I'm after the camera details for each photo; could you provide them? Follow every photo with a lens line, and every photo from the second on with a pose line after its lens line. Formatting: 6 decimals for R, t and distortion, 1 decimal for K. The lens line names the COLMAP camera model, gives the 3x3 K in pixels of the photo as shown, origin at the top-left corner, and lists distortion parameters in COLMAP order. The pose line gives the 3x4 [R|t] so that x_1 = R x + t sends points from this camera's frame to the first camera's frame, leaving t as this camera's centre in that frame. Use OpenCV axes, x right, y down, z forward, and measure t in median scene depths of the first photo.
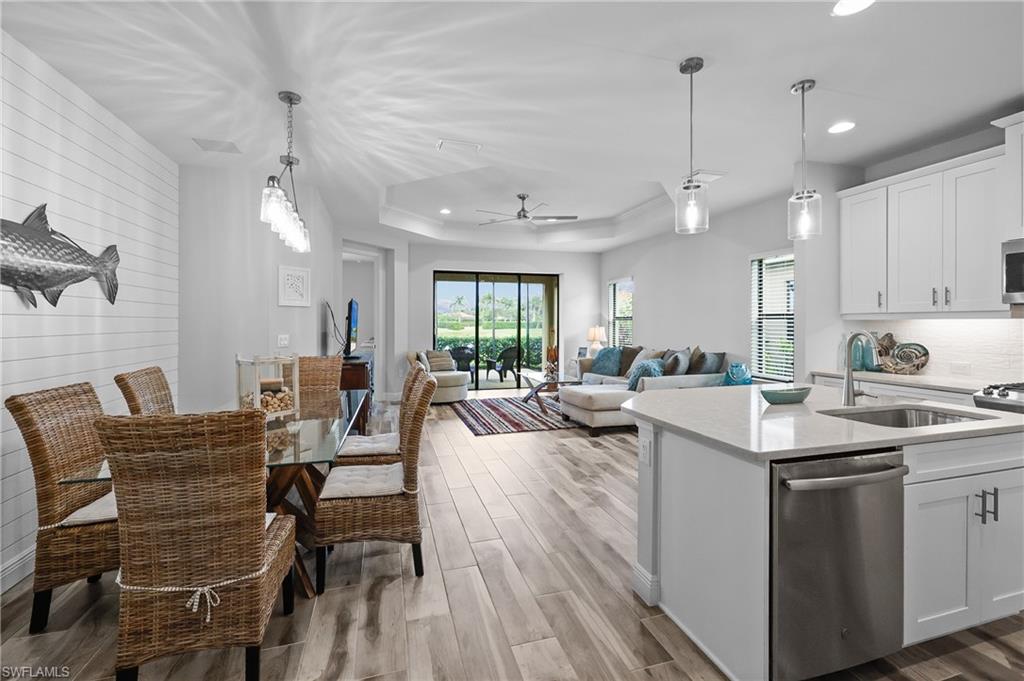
lens RADIAL K [[438.9, 0, 514.8], [0, 438.9, 323.0], [0, 0, 1]] dist [0.000169, -0.000083]
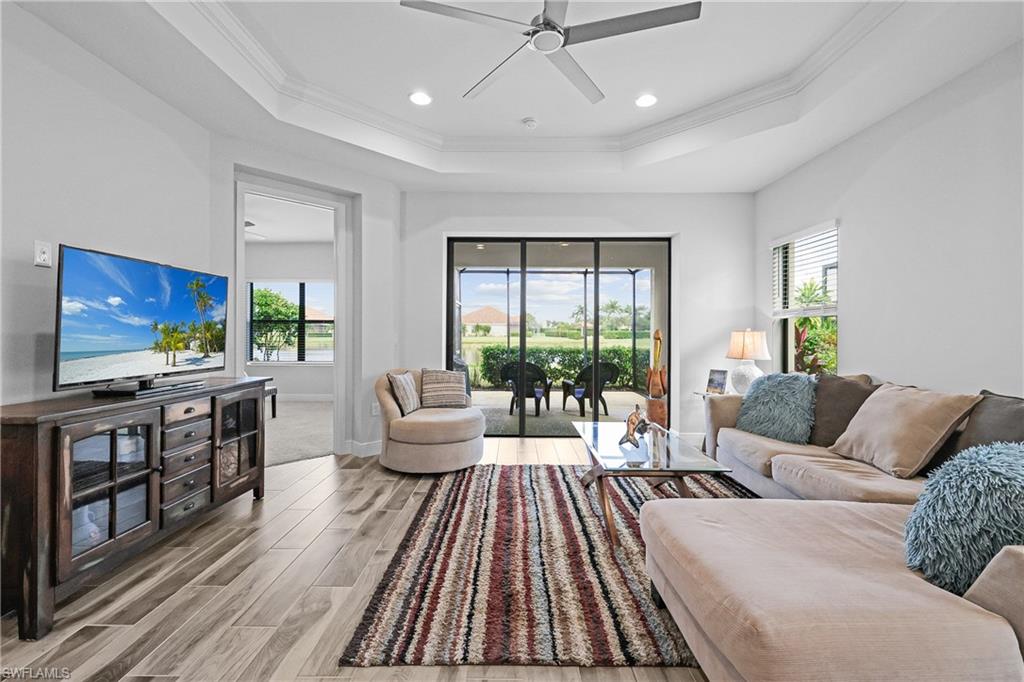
lens RADIAL K [[429.4, 0, 512.5], [0, 429.4, 333.5], [0, 0, 1]] dist [-0.000679, -0.000210]
pose [[0.958059, 0.003818, -0.286545, 0.079350], [-0.003413, 0.999992, 0.001913, 0.013634], [0.286550, -0.000855, 0.958065, 0.517907]]
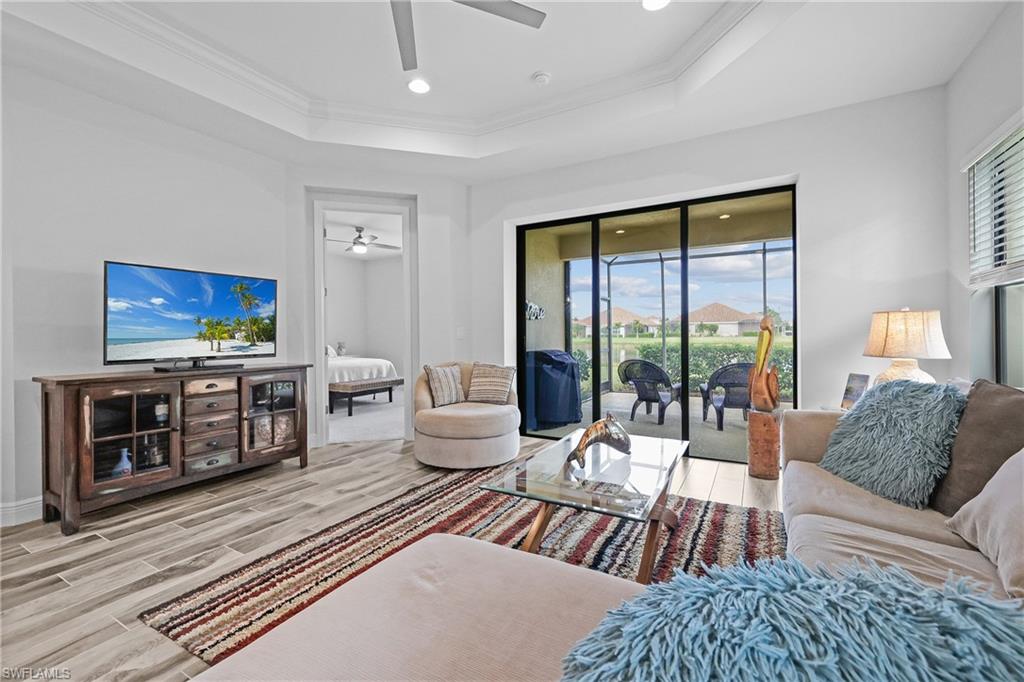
lens RADIAL K [[430.6, 0, 509.7], [0, 430.6, 336.9], [0, 0, 1]] dist [-0.000566, 0.000021]
pose [[0.693399, -0.001296, -0.720553, 0.245630], [0.008189, 0.999948, 0.006082, 0.026170], [0.720508, -0.010118, 0.693373, 0.680398]]
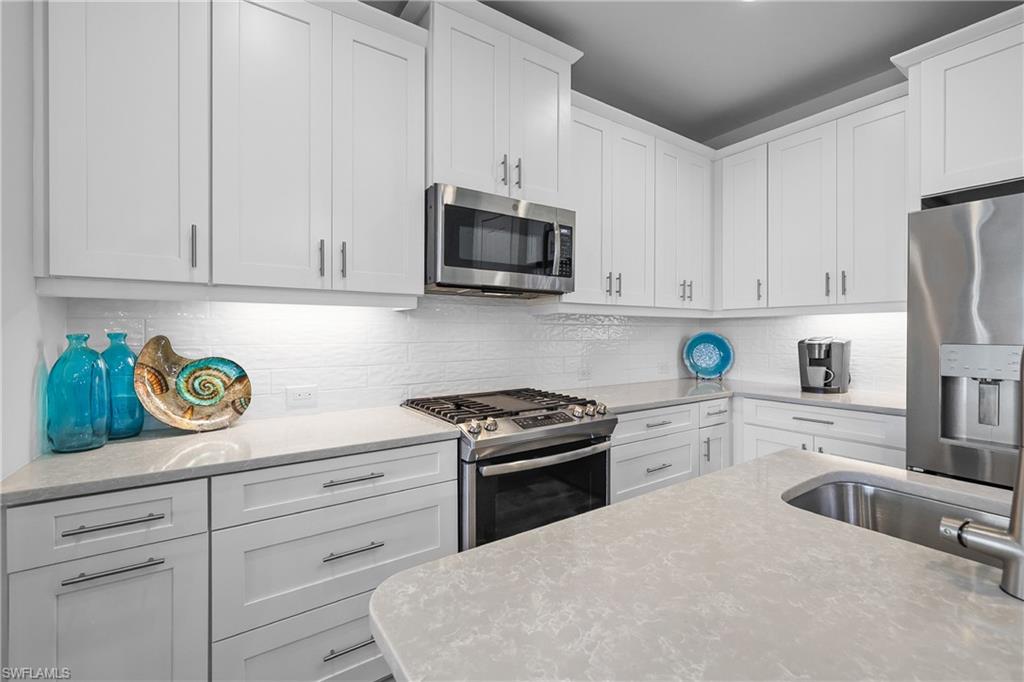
lens RADIAL K [[439.9, 0, 512.5], [0, 439.9, 332.6], [0, 0, 1]] dist [-0.000315, -0.000172]
pose [[-0.308745, -0.000720, 0.951145, 0.187181], [-0.002574, 0.999997, -0.000079, 0.009961], [-0.951141, -0.002472, -0.308746, 0.421804]]
